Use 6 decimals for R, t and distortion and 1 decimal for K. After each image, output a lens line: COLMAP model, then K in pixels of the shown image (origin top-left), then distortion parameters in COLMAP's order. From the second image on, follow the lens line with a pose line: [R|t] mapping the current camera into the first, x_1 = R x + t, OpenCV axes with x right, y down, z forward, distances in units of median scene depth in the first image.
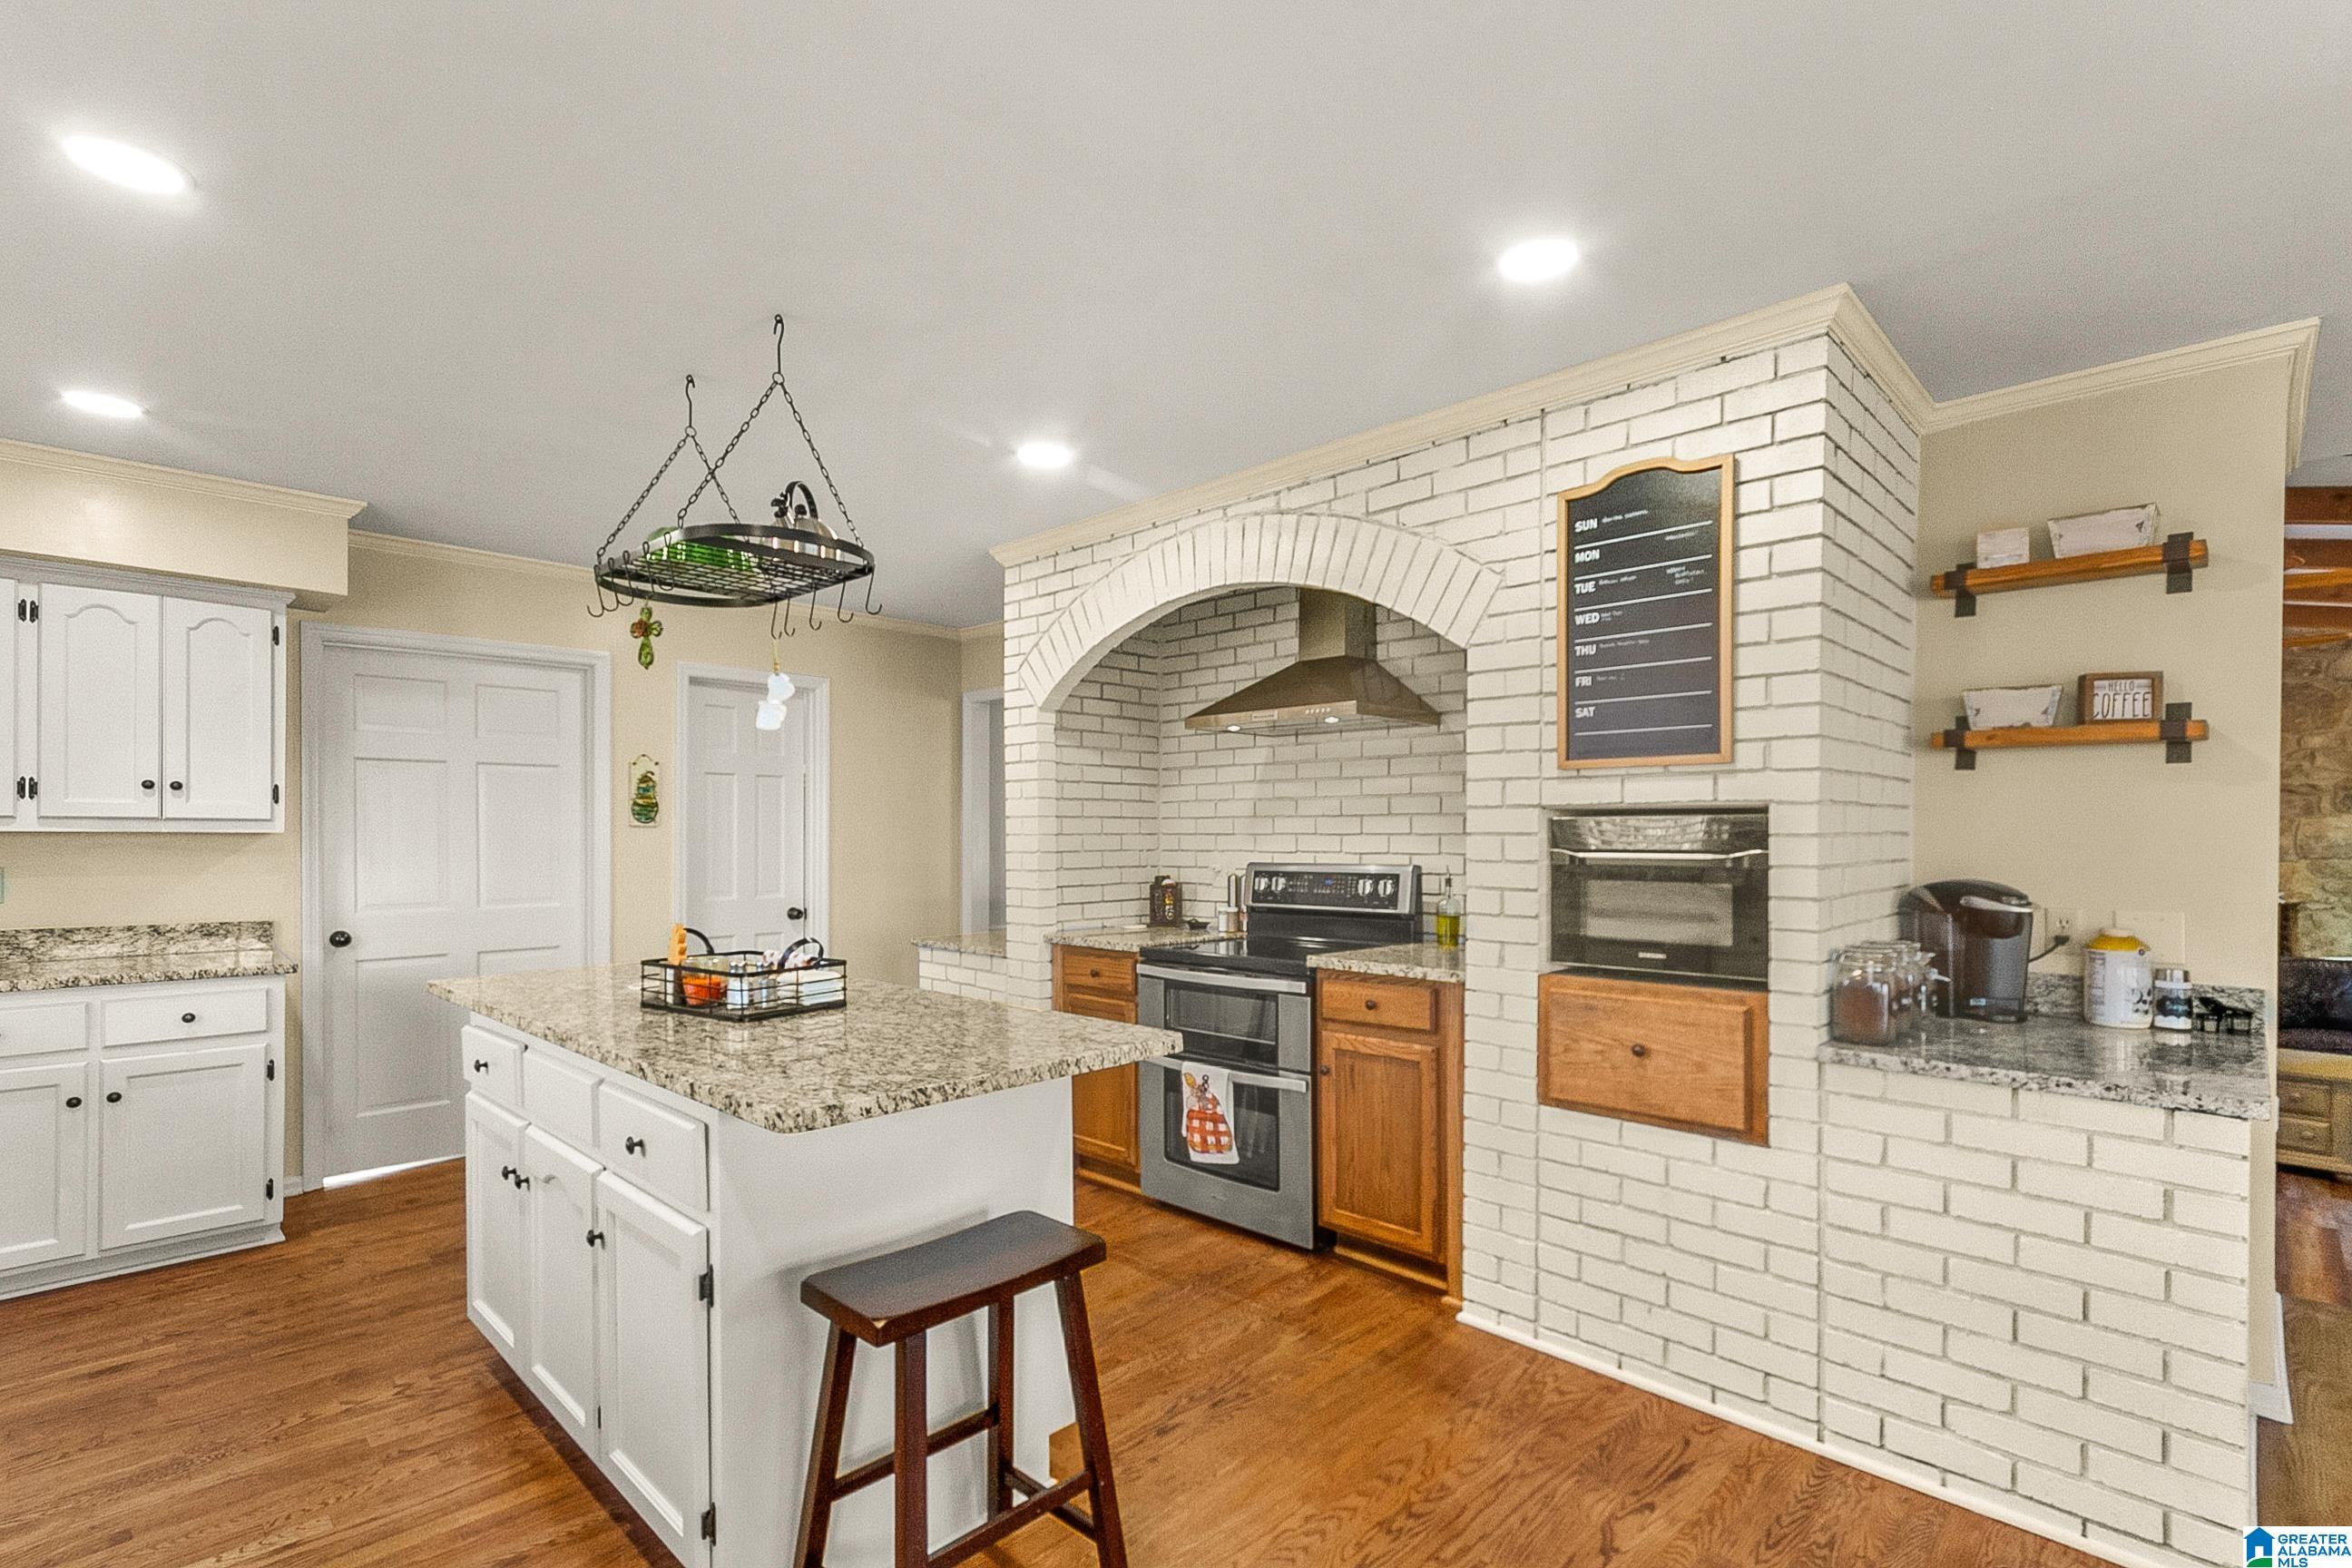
lens RADIAL K [[1106.5, 0, 1180.0], [0, 1106.5, 832.4], [0, 0, 1]] dist [0.000932, 0.000032]
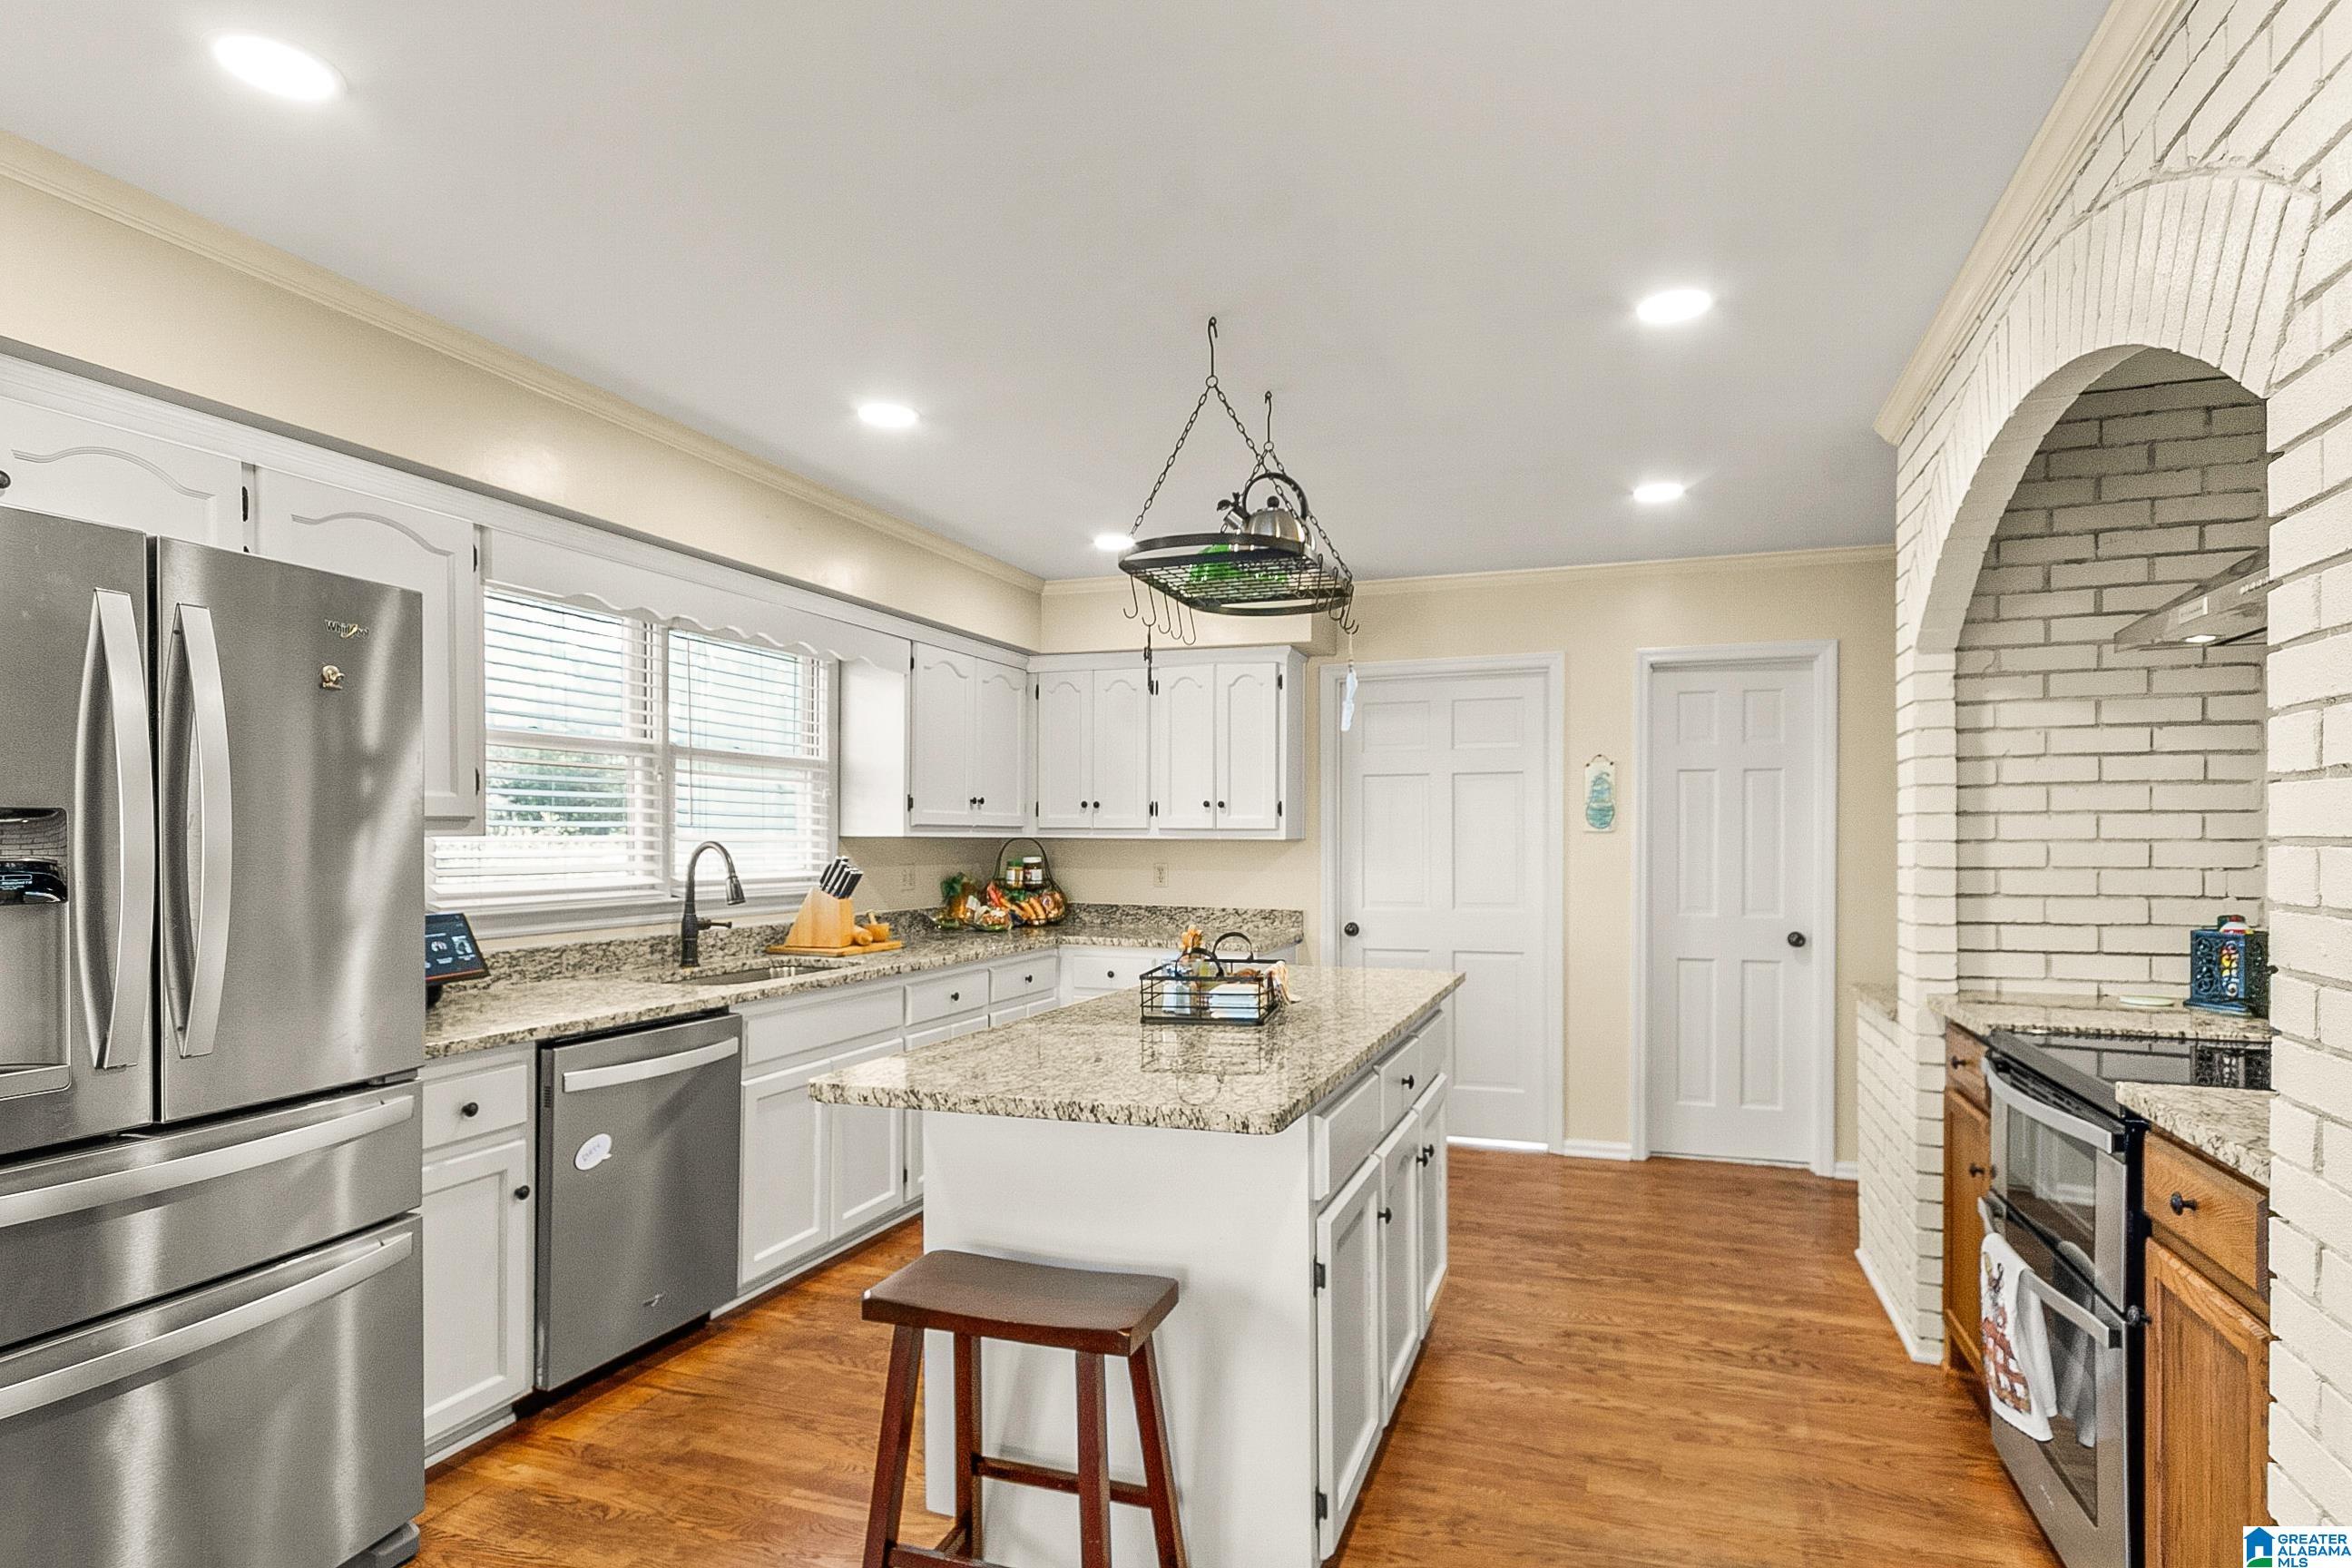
lens RADIAL K [[1218.5, 0, 1180.5], [0, 1218.5, 846.7], [0, 0, 1]] dist [-0.002412, -0.000120]
pose [[0.409459, 0.005028, -0.912315, 0.393813], [0.002945, 0.999972, 0.006833, -0.001326], [0.912324, -0.005485, 0.409433, 0.333437]]
